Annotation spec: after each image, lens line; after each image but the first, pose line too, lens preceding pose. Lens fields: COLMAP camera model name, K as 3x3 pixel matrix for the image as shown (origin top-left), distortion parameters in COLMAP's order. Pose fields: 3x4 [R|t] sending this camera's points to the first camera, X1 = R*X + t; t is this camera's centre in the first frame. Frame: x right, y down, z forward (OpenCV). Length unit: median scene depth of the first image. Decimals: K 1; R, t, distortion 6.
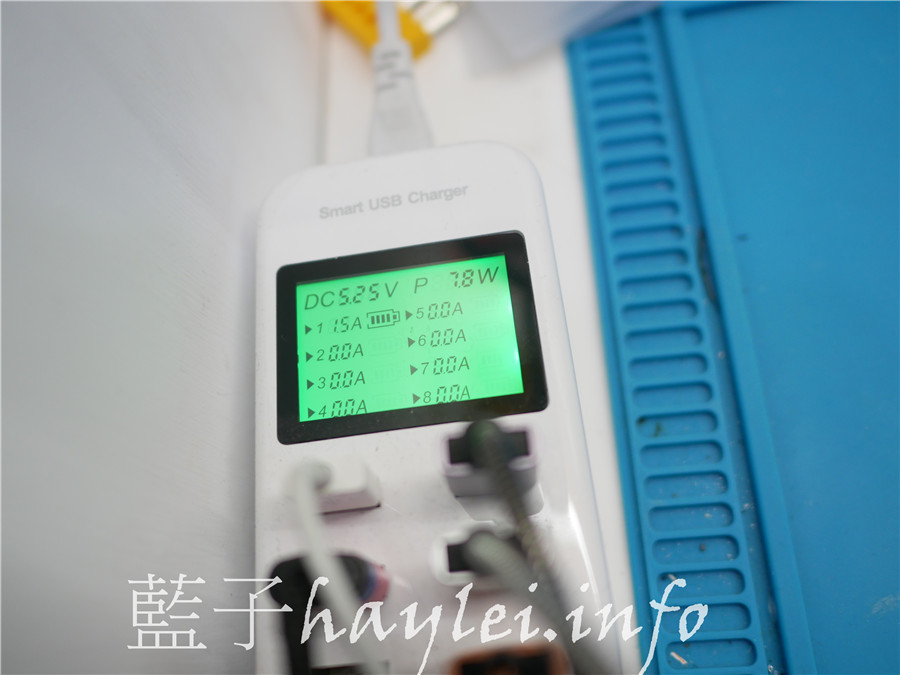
lens RADIAL K [[776.9, 0, 450.0], [0, 776.9, 337.5], [0, 0, 1]] dist [-0.035561, 0.009258]
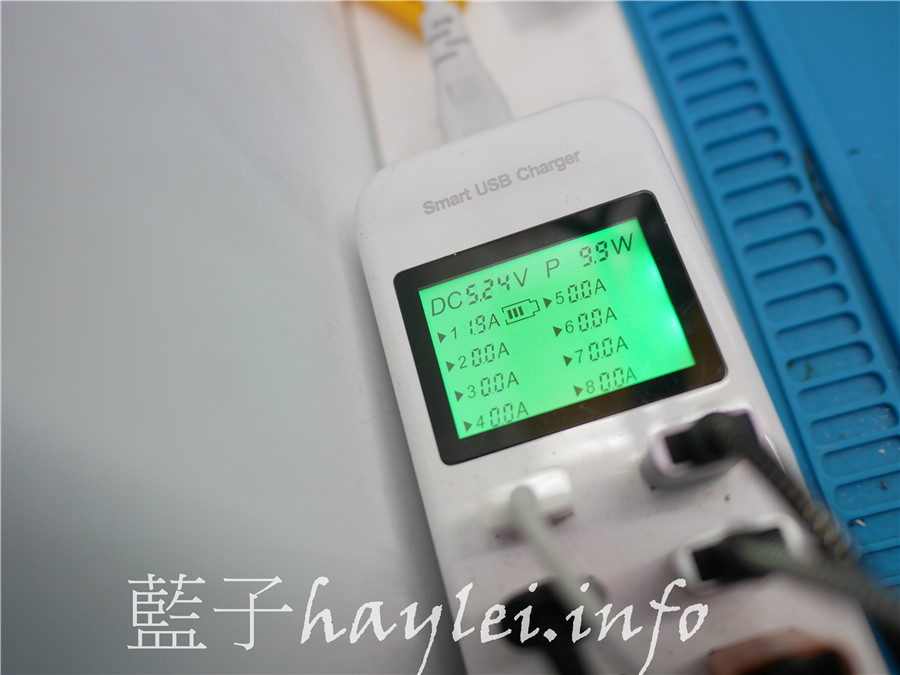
lens RADIAL K [[776.9, 0, 450.0], [0, 776.9, 337.5], [0, 0, 1]] dist [-0.035561, 0.009258]
pose [[0.983336, -0.181502, 0.010312, -0.177612], [0.180493, 0.981500, 0.063878, -0.064991], [-0.021715, -0.060952, 0.997904, 0.074086]]
